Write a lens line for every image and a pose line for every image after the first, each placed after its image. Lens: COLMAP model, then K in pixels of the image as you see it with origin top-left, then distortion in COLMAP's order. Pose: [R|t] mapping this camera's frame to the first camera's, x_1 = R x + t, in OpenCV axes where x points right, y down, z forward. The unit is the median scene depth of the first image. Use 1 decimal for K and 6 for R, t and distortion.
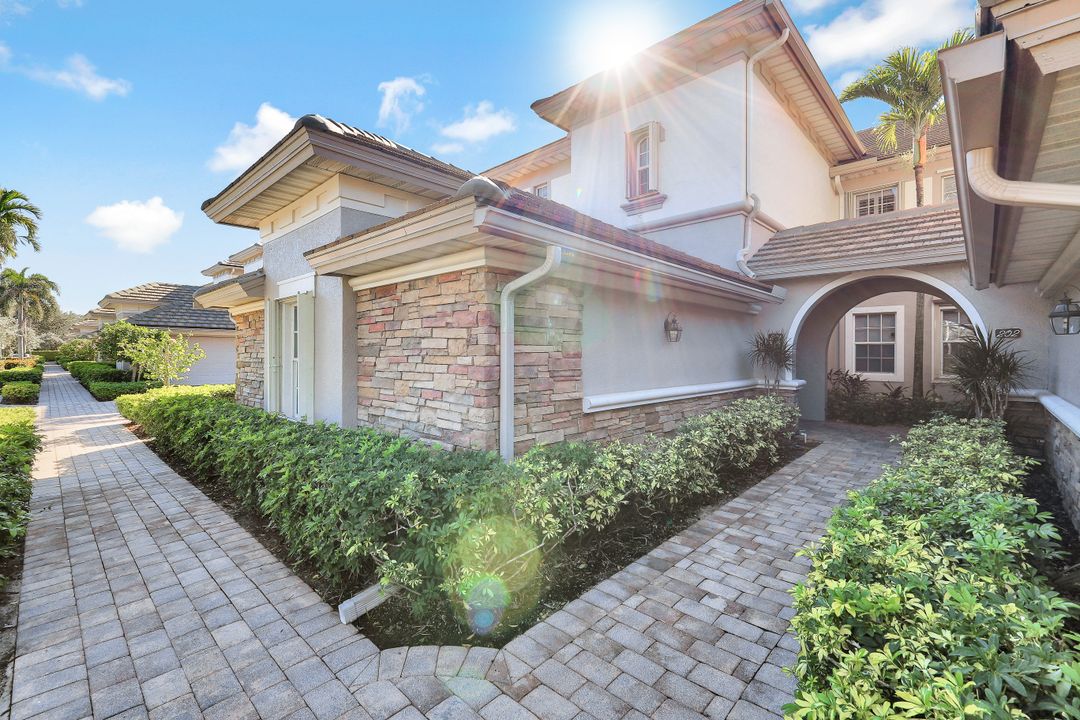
lens RADIAL K [[481.1, 0, 542.4], [0, 481.1, 351.1], [0, 0, 1]] dist [0.001816, 0.000136]
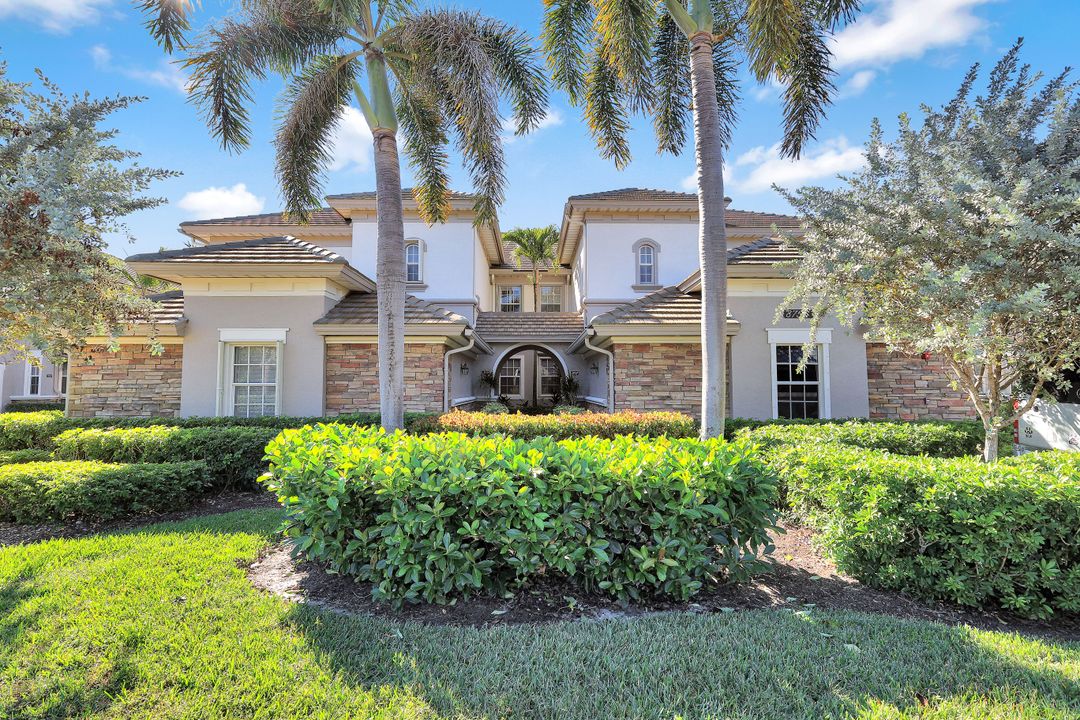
lens RADIAL K [[539.7, 0, 546.8], [0, 539.7, 351.7], [0, 0, 1]] dist [-0.000901, 0.000082]
pose [[0.712421, 0.039487, 0.700641, -0.799525], [0.003339, 0.998214, -0.059654, 0.015605], [-0.701745, 0.044838, 0.711016, -0.637674]]
